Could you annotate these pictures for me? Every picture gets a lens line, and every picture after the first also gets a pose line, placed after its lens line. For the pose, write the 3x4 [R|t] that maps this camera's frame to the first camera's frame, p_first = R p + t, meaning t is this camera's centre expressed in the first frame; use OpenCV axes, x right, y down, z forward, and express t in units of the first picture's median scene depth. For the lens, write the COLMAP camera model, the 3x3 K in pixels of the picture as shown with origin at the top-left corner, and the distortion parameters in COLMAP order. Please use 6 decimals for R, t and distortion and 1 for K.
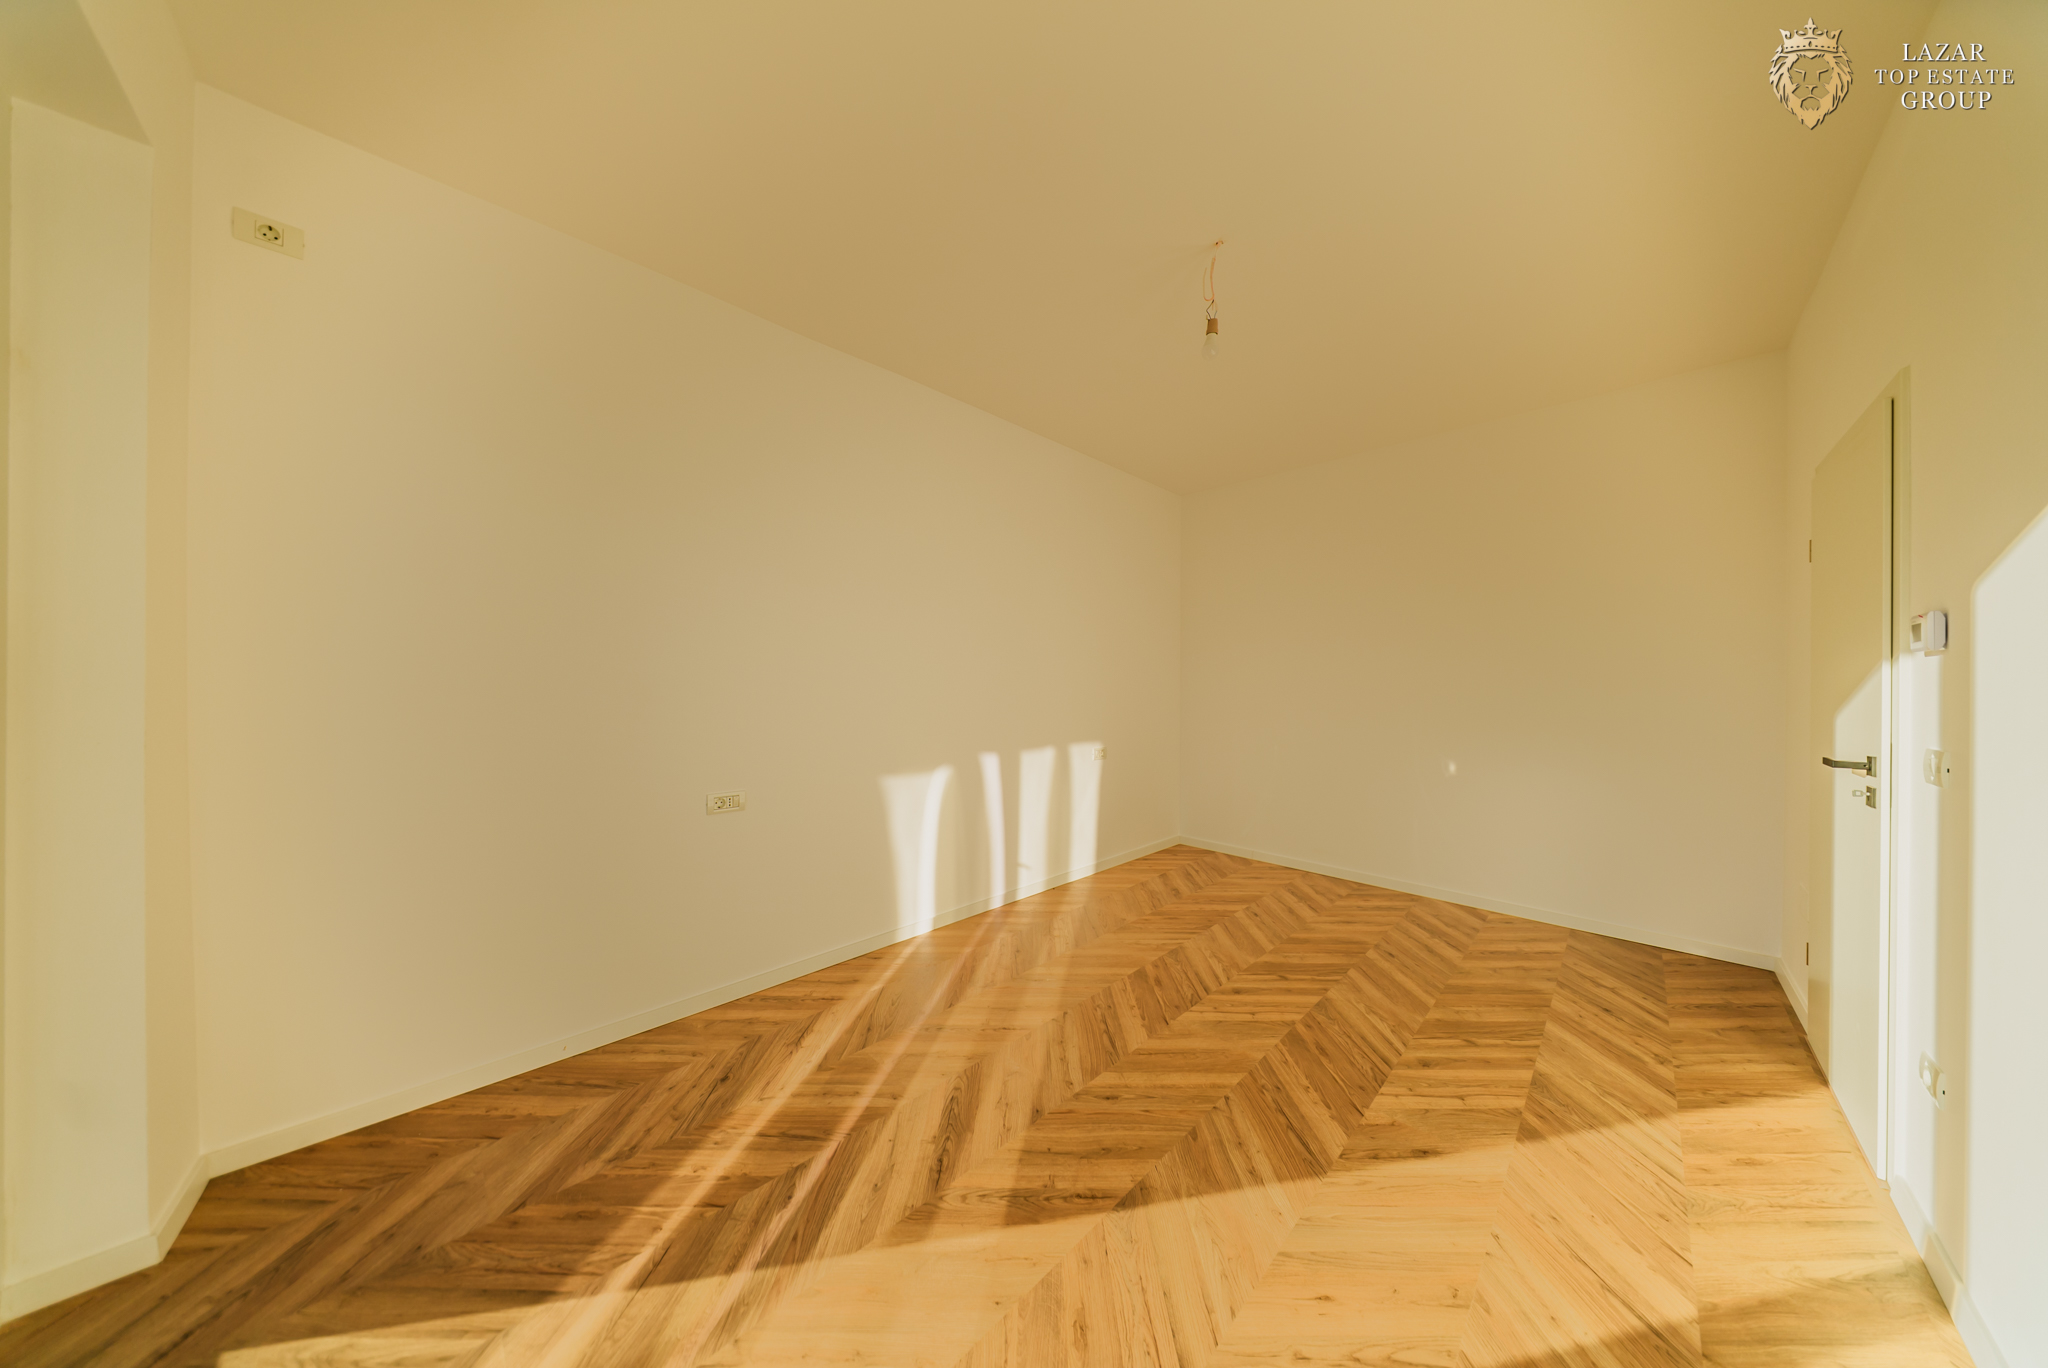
lens RADIAL K [[605.2, 0, 1024.8], [0, 605.2, 681.7], [0, 0, 1]] dist [0.004158, -0.002197]
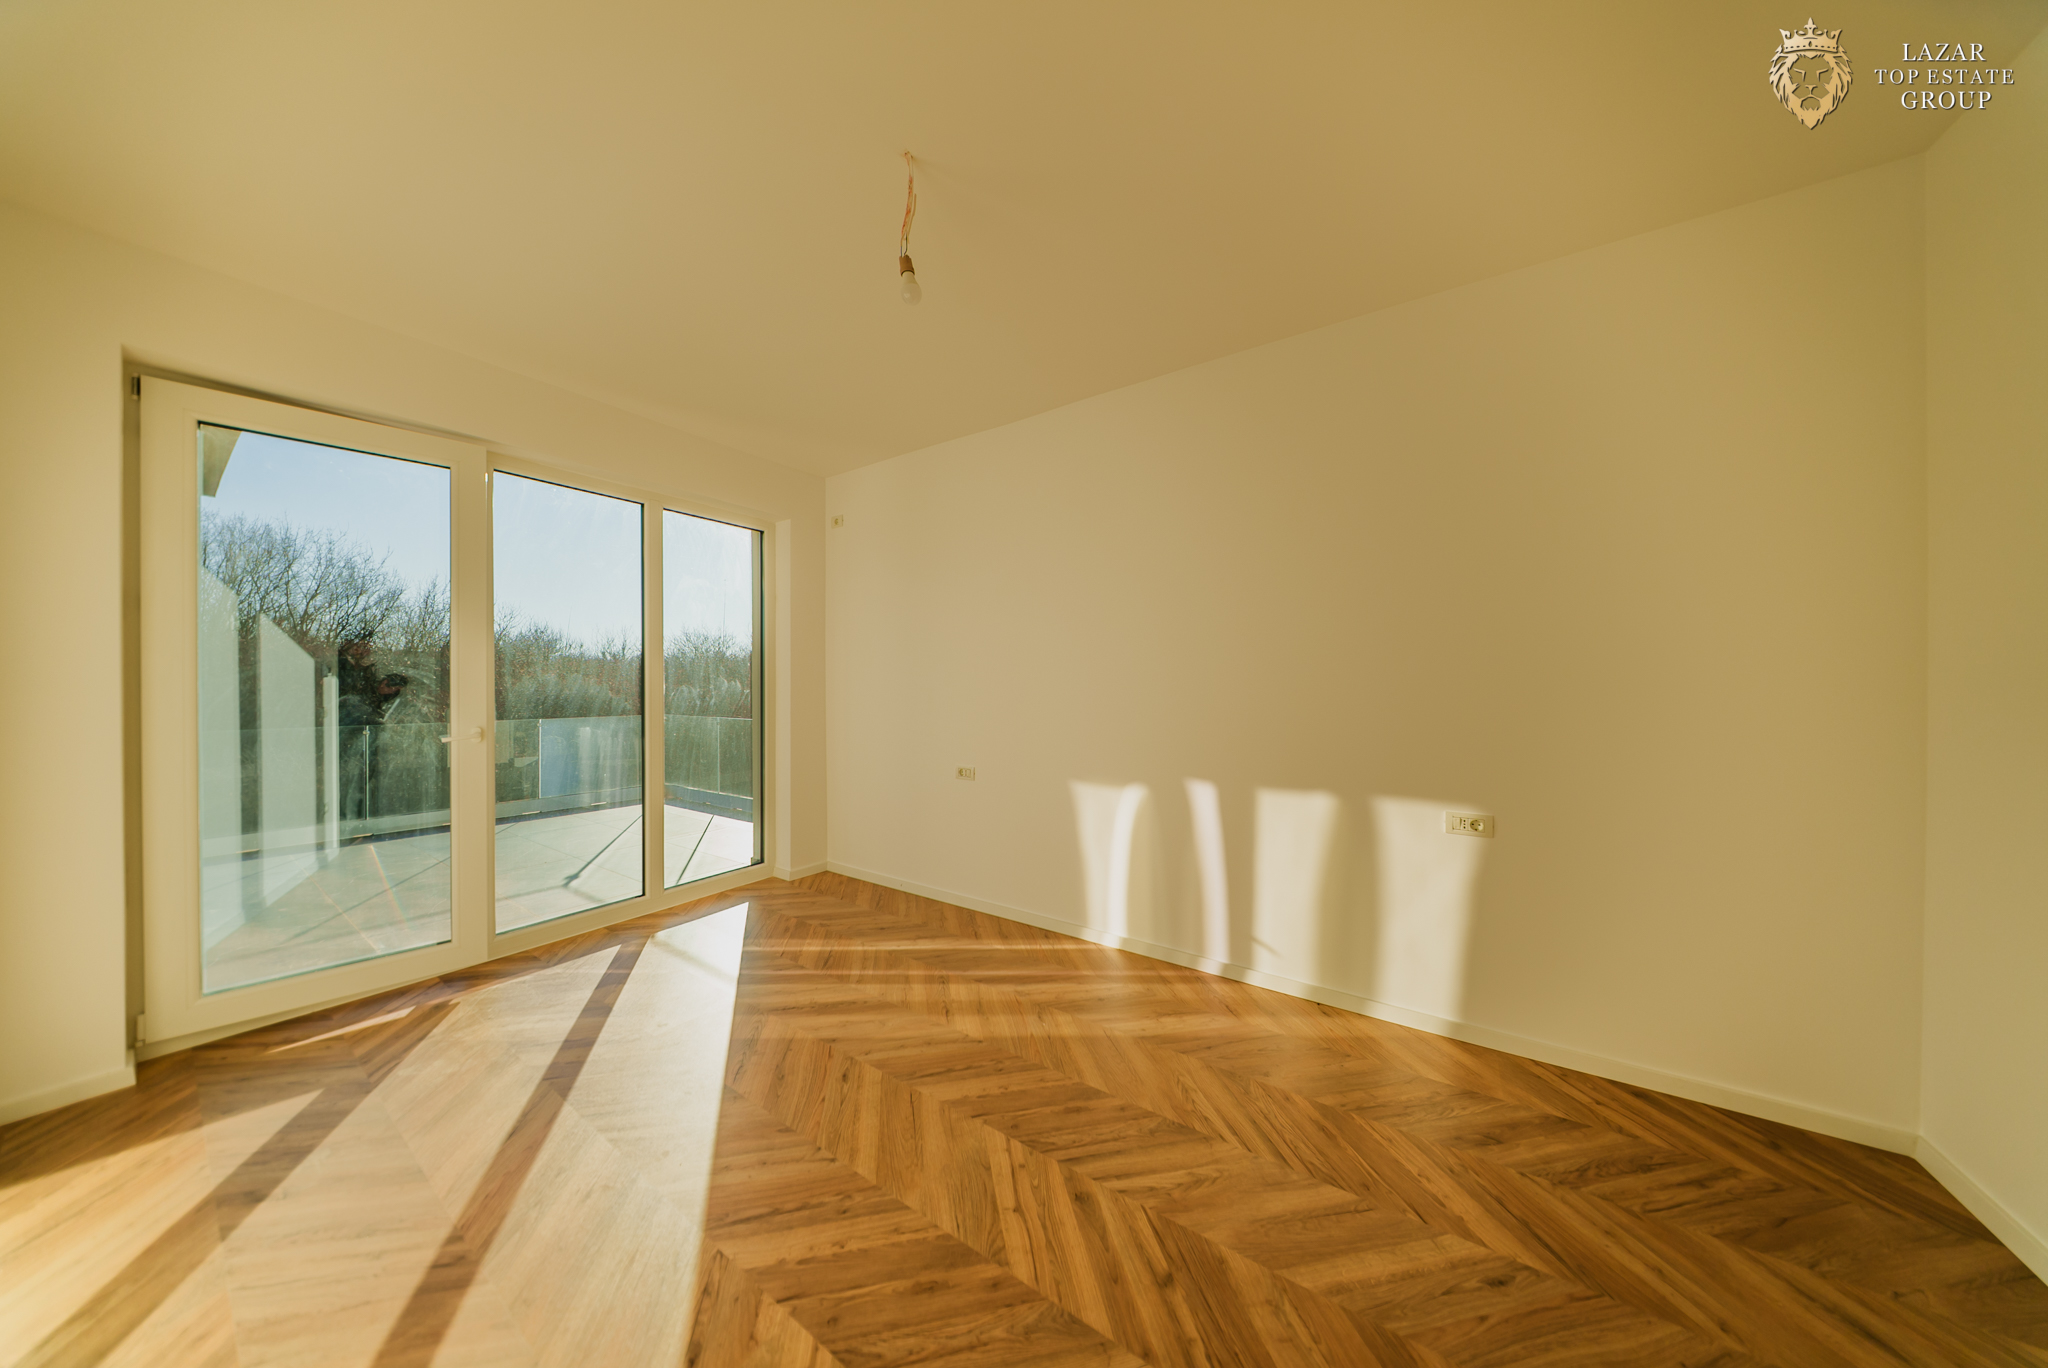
lens RADIAL K [[605.2, 0, 1034.8], [0, 605.2, 666.8], [0, 0, 1]] dist [0.004158, -0.002197]
pose [[0.197419, -0.031923, -0.979799, 1.052617], [0.005852, 0.999490, -0.031386, -0.018678], [0.980302, 0.000462, 0.197505, 0.898198]]
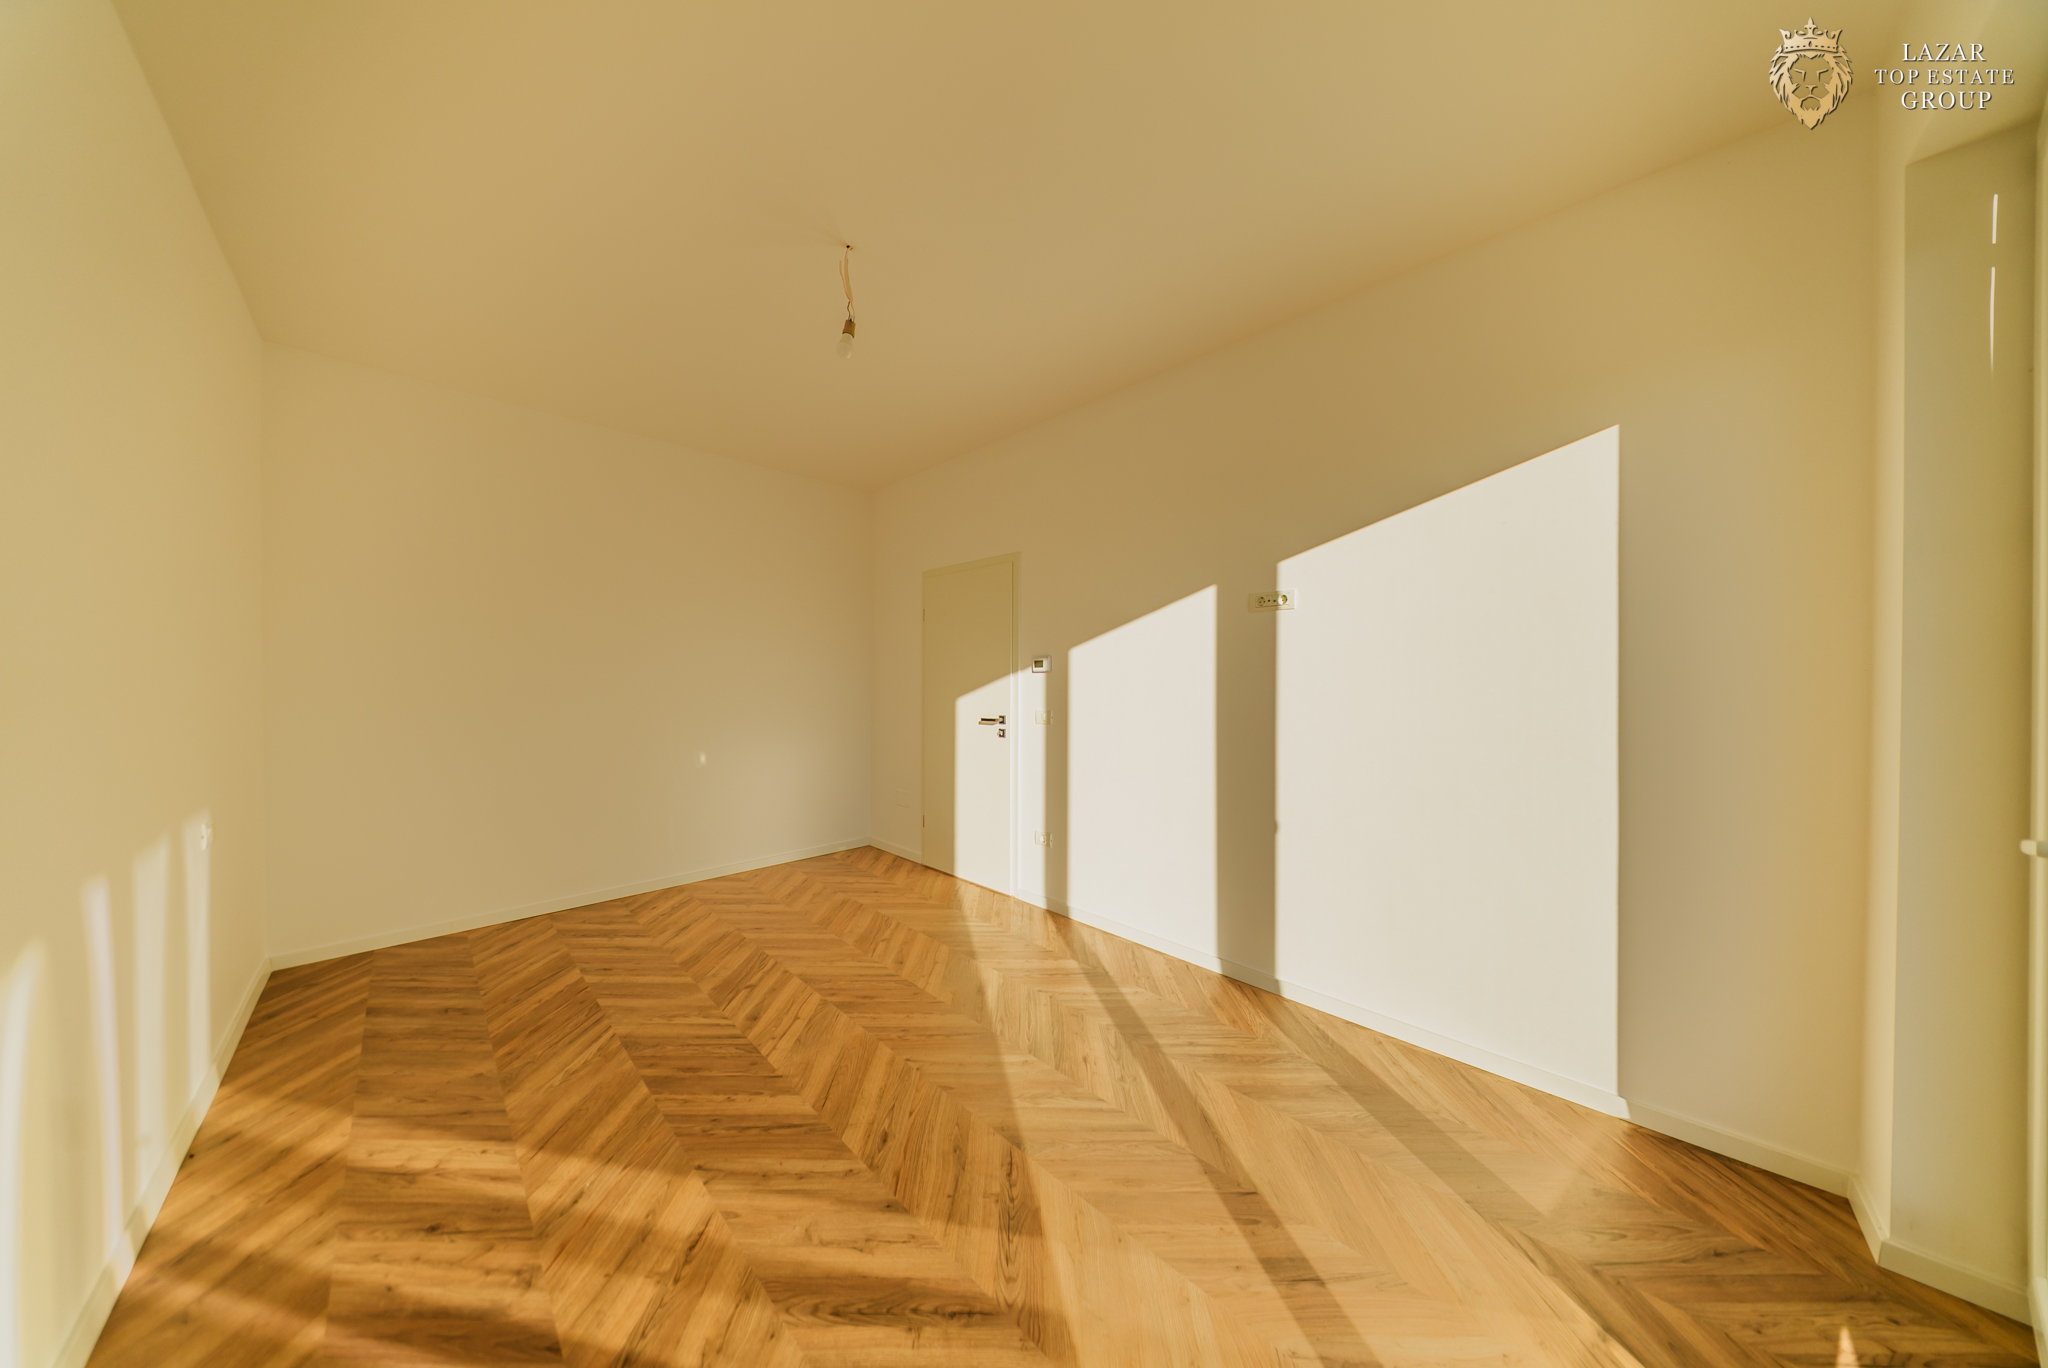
lens RADIAL K [[605.2, 0, 1029.6], [0, 605.2, 686.8], [0, 0, 1]] dist [0.004158, -0.002197]
pose [[-0.000404, -0.015750, 0.999876, -0.621992], [-0.004021, 0.999868, 0.015749, -0.016141], [-0.999992, -0.004014, -0.000467, 0.626291]]
